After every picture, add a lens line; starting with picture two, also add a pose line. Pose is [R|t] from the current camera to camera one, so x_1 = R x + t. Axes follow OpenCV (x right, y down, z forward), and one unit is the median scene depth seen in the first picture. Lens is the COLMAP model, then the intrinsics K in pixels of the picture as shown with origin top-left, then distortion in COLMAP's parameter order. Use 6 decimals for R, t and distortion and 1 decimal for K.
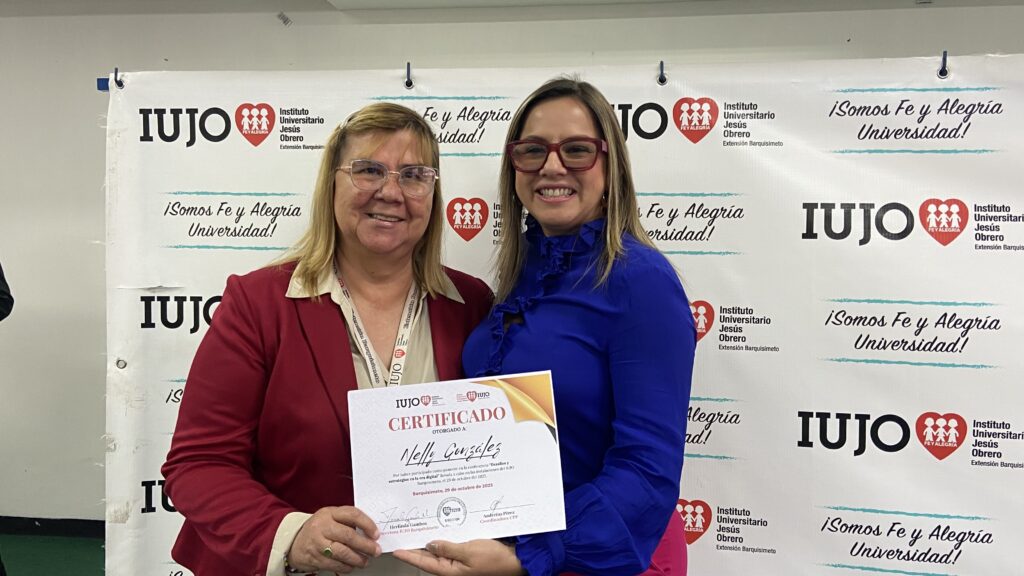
lens RADIAL K [[882.9, 0, 517.3], [0, 882.9, 284.4], [0, 0, 1]] dist [0.095792, -0.090488]
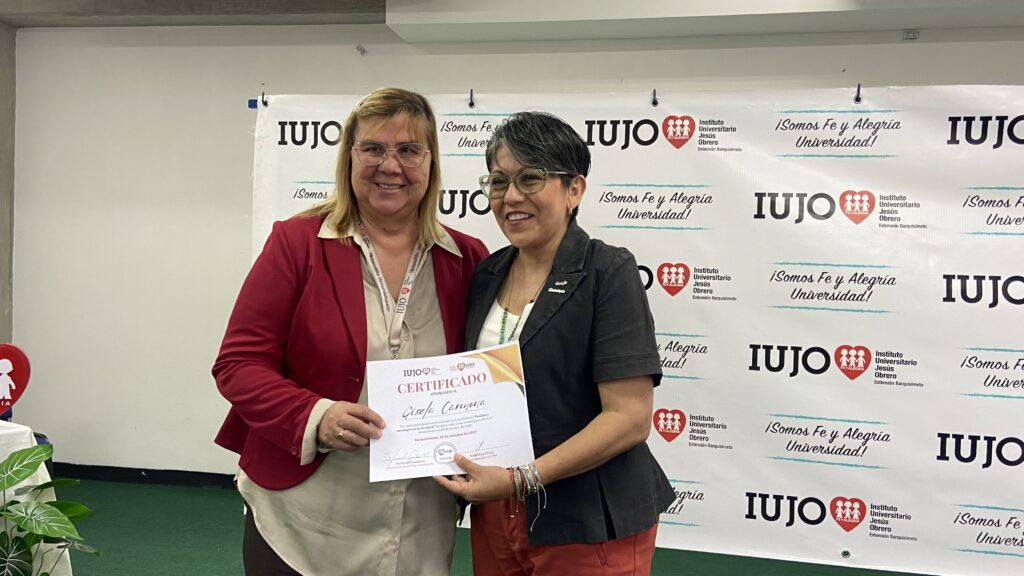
lens RADIAL K [[882.9, 0, 510.9], [0, 882.9, 286.5], [0, 0, 1]] dist [0.095792, -0.090488]
pose [[0.998274, 0.019577, -0.055369, 0.021900], [-0.020791, 0.999554, -0.021426, 0.090119], [0.054925, 0.022540, 0.998236, -0.386234]]
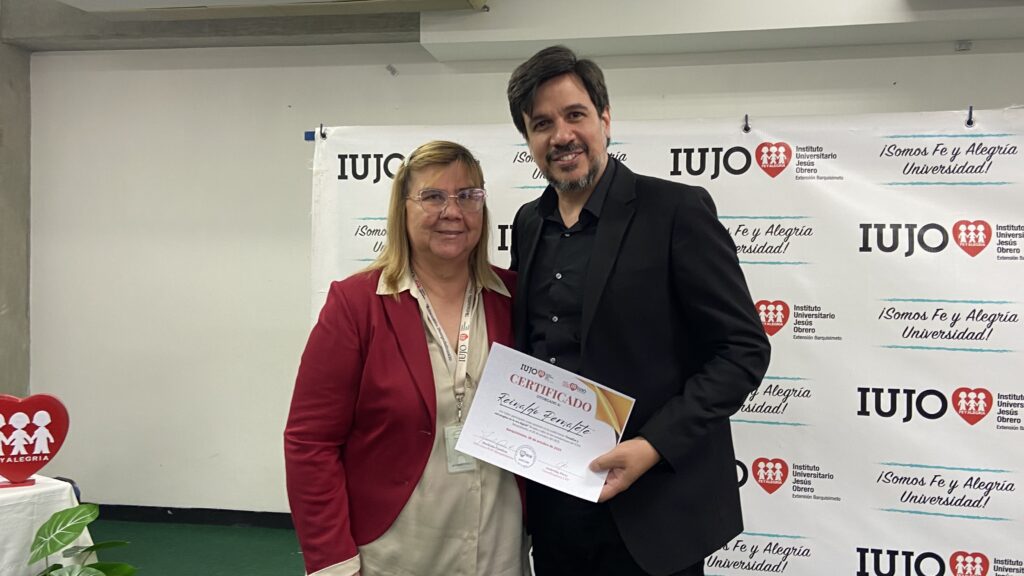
lens RADIAL K [[882.9, 0, 519.3], [0, 882.9, 286.0], [0, 0, 1]] dist [0.095792, -0.090488]
pose [[0.999058, 0.000759, -0.043388, -0.111138], [-0.002146, 0.999488, -0.031921, 0.039593], [0.043342, 0.031984, 0.998548, -0.297061]]
